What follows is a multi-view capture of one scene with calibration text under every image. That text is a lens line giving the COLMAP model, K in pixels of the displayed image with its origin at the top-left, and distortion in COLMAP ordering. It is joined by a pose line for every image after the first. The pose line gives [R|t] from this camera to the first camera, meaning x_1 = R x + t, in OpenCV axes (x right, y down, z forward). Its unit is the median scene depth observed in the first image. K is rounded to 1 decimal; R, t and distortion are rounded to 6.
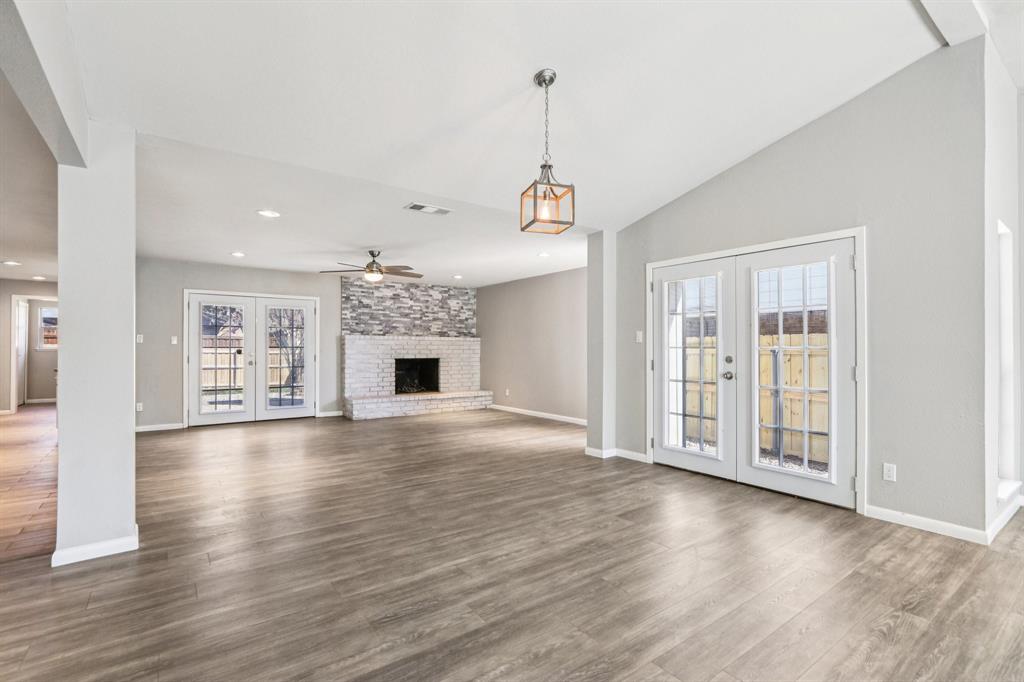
lens RADIAL K [[474.8, 0, 513.7], [0, 474.8, 348.9], [0, 0, 1]] dist [-0.010700, 0.000372]
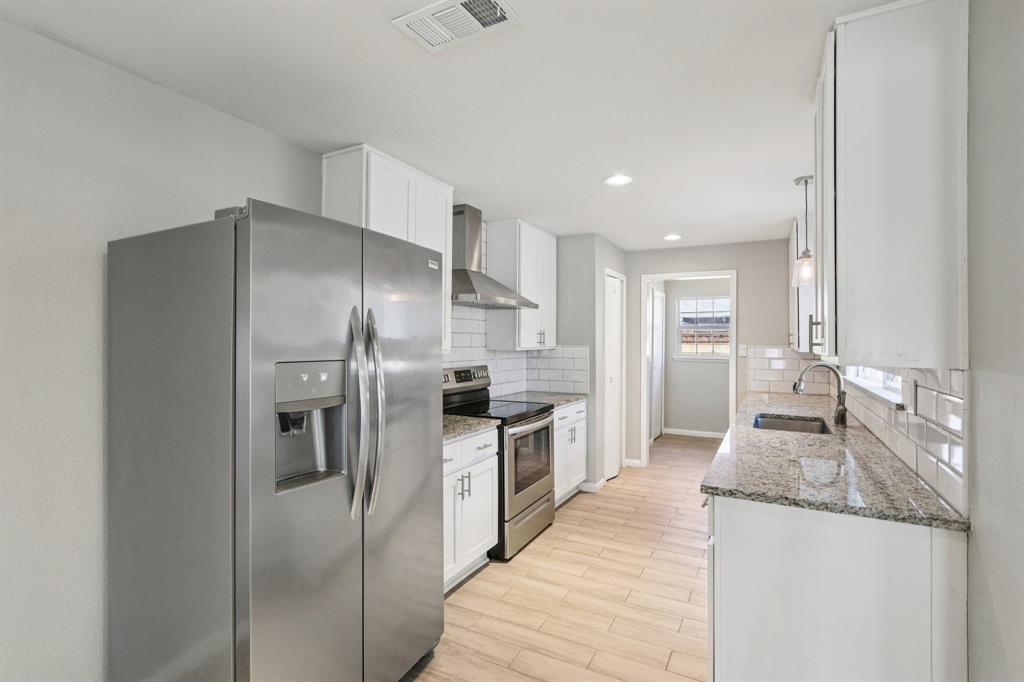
lens RADIAL K [[474.8, 0, 520.8], [0, 474.8, 362.3], [0, 0, 1]] dist [-0.010700, 0.000372]
pose [[0.437233, 0.025336, -0.898991, -1.042447], [0.002508, 0.999565, 0.029391, -0.035634], [0.899345, -0.015105, 0.436979, 1.053626]]
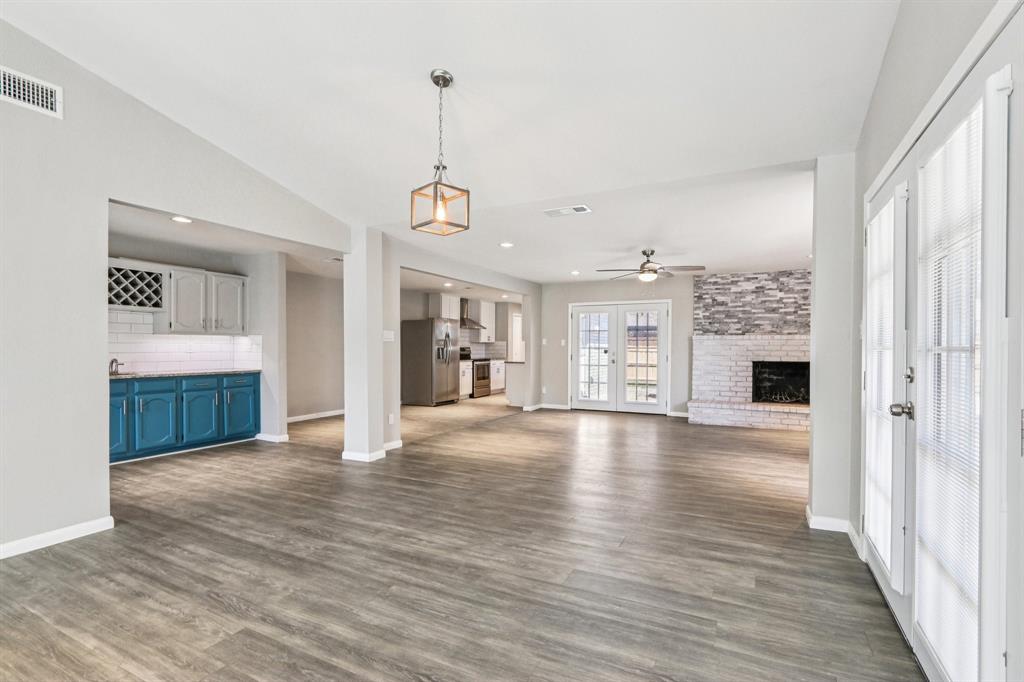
lens RADIAL K [[474.8, 0, 516.8], [0, 474.8, 351.2], [0, 0, 1]] dist [-0.010700, 0.000372]
pose [[0.452771, 0.008728, -0.891584, 0.619138], [-0.004404, 0.999962, 0.007553, -0.004463], [0.891616, 0.000507, 0.452792, 0.415294]]
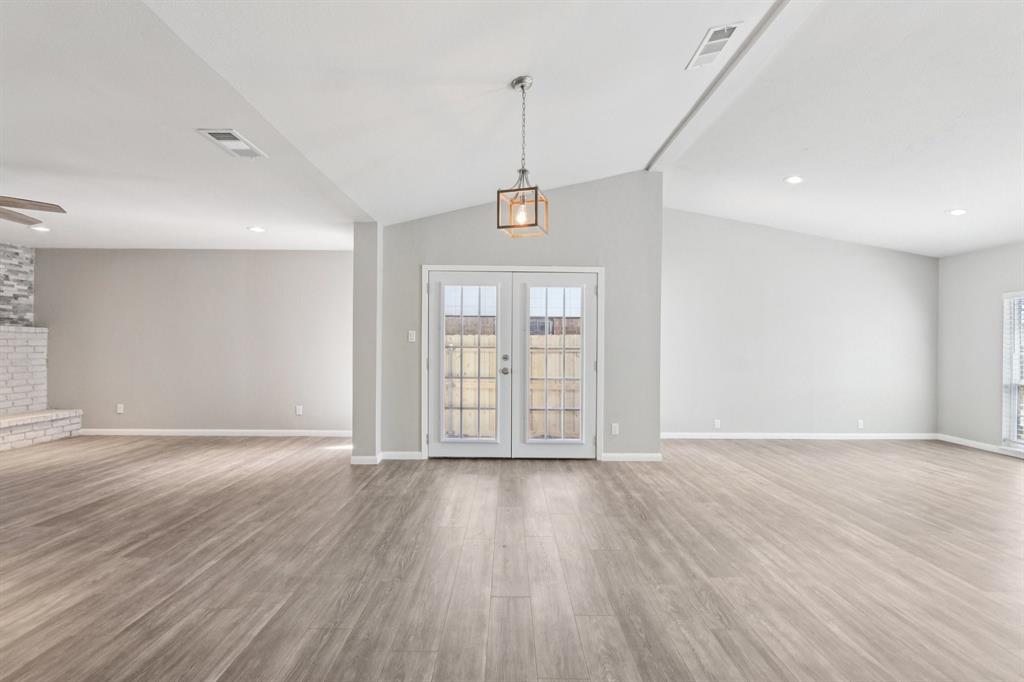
lens RADIAL K [[474.8, 0, 513.8], [0, 474.8, 344.2], [0, 0, 1]] dist [-0.010700, 0.000372]
pose [[0.580355, 0.006986, 0.814334, -0.461448], [-0.006549, 0.999971, -0.003911, -0.006280], [-0.814337, -0.003064, 0.580384, 0.256997]]
